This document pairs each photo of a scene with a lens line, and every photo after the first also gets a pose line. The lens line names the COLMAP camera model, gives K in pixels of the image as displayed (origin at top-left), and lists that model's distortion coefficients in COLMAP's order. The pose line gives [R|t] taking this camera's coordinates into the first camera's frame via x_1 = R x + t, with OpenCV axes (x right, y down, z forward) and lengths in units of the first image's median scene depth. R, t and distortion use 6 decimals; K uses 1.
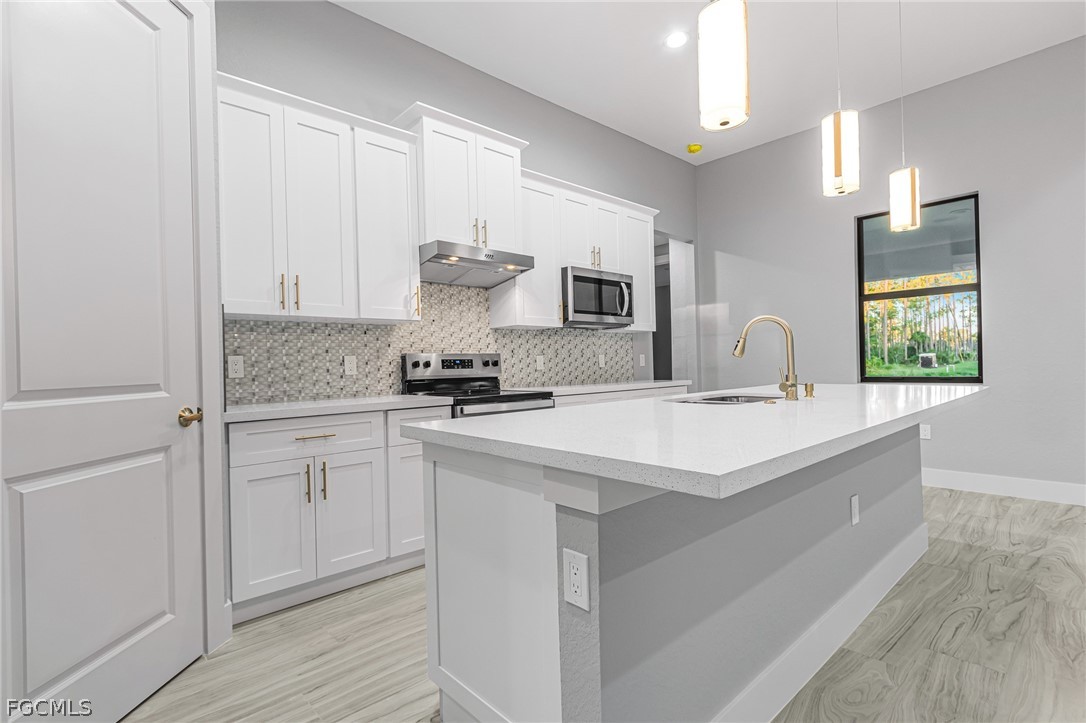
lens RADIAL K [[514.5, 0, 539.0], [0, 514.5, 362.9], [0, 0, 1]] dist [0.004441, 0.000933]
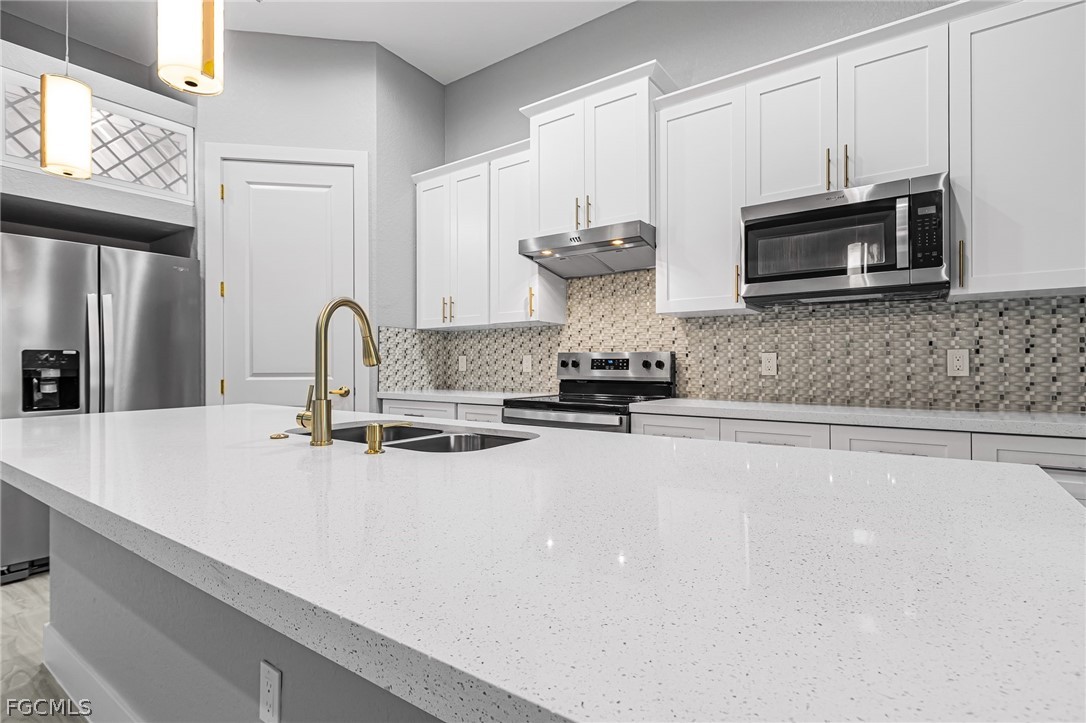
lens RADIAL K [[530.5, 0, 536.2], [0, 530.5, 359.0], [0, 0, 1]] dist [0.005152, 0.000344]
pose [[0.209364, 0.009664, -0.977790, 0.735570], [-0.002387, 0.999953, 0.009372, -0.015784], [0.977835, 0.000372, 0.209377, 0.733748]]
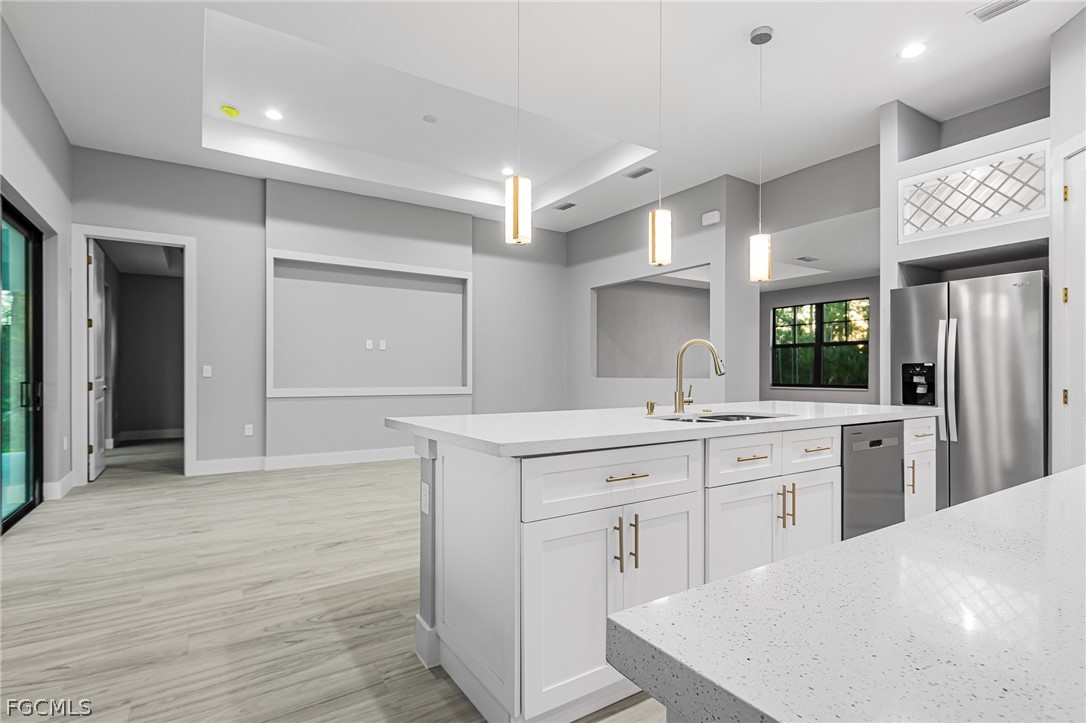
lens RADIAL K [[536.1, 0, 542.8], [0, 536.1, 374.1], [0, 0, 1]] dist [0.002915, -0.000434]
pose [[-0.987038, 0.022331, 0.158924, 0.403445], [0.022380, 0.999748, -0.001482, -0.012695], [-0.158917, 0.002094, -0.987290, 1.500197]]
